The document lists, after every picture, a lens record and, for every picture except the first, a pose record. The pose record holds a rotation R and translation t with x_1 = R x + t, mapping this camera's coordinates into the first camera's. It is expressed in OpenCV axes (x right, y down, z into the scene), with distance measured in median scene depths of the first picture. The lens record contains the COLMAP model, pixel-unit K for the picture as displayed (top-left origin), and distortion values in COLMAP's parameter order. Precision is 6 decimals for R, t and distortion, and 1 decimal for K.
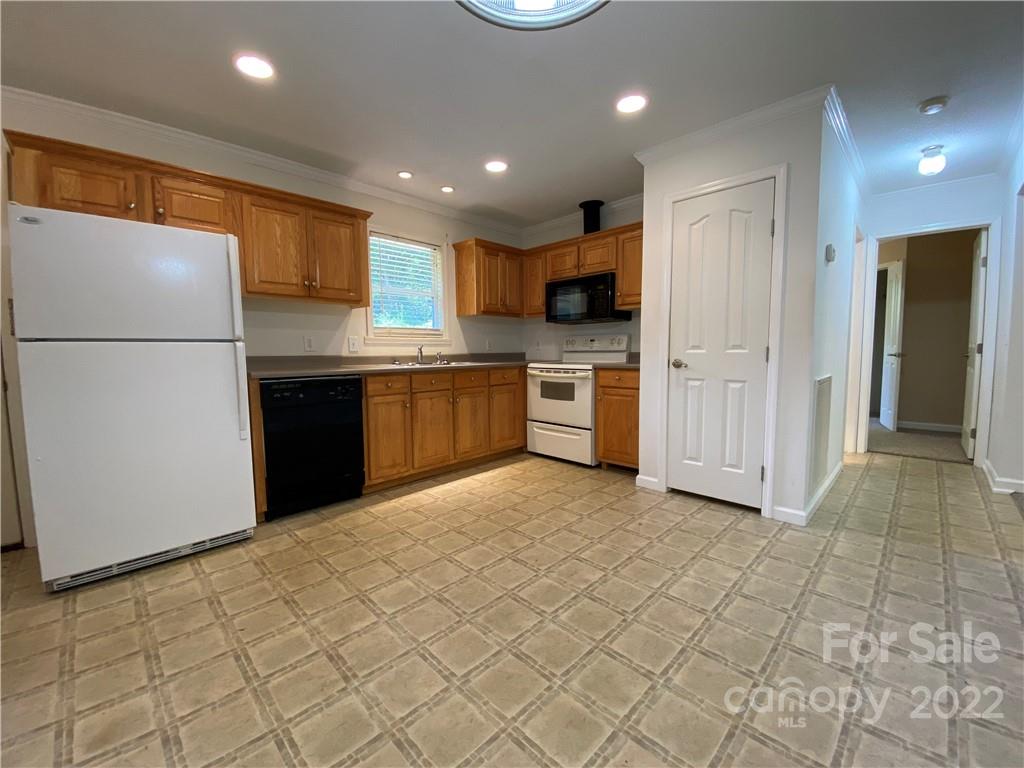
lens RADIAL K [[405.8, 0, 511.9], [0, 405.8, 387.7], [0, 0, 1]] dist [0.016617, -0.000147]
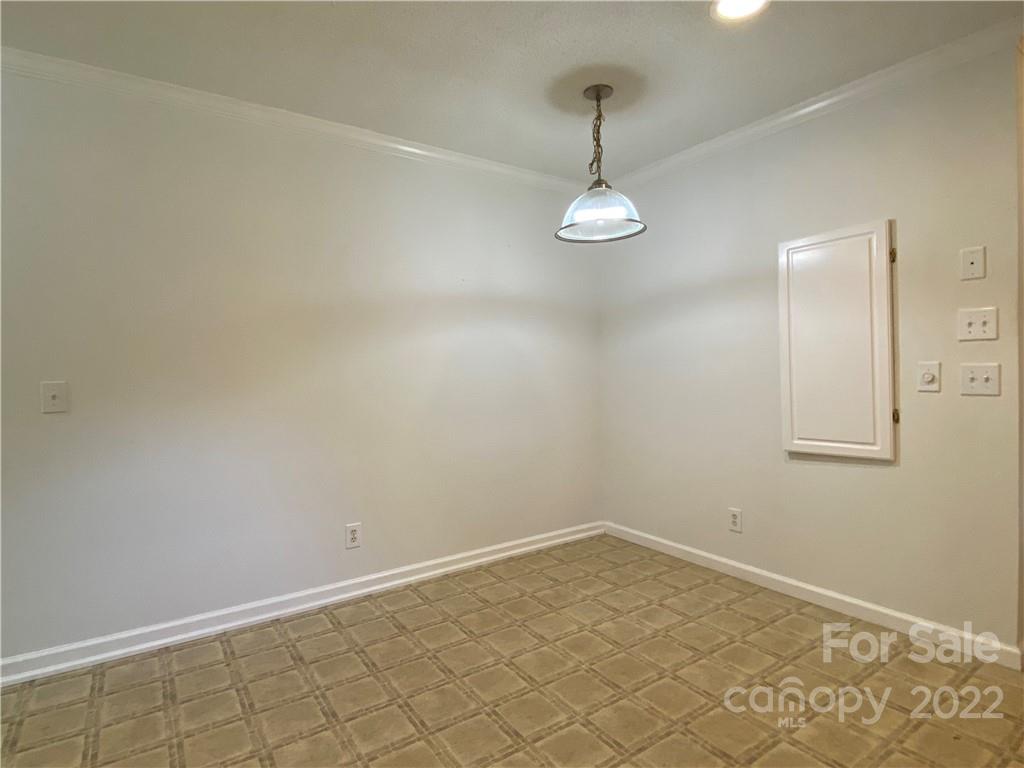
lens RADIAL K [[547.8, 0, 510.0], [0, 547.8, 380.1], [0, 0, 1]] dist [-0.000435, -0.000861]
pose [[-0.981632, 0.024189, 0.189246, -0.000989], [0.046195, 0.992548, 0.112754, -0.146367], [-0.185108, 0.119425, -0.975435, 1.073398]]
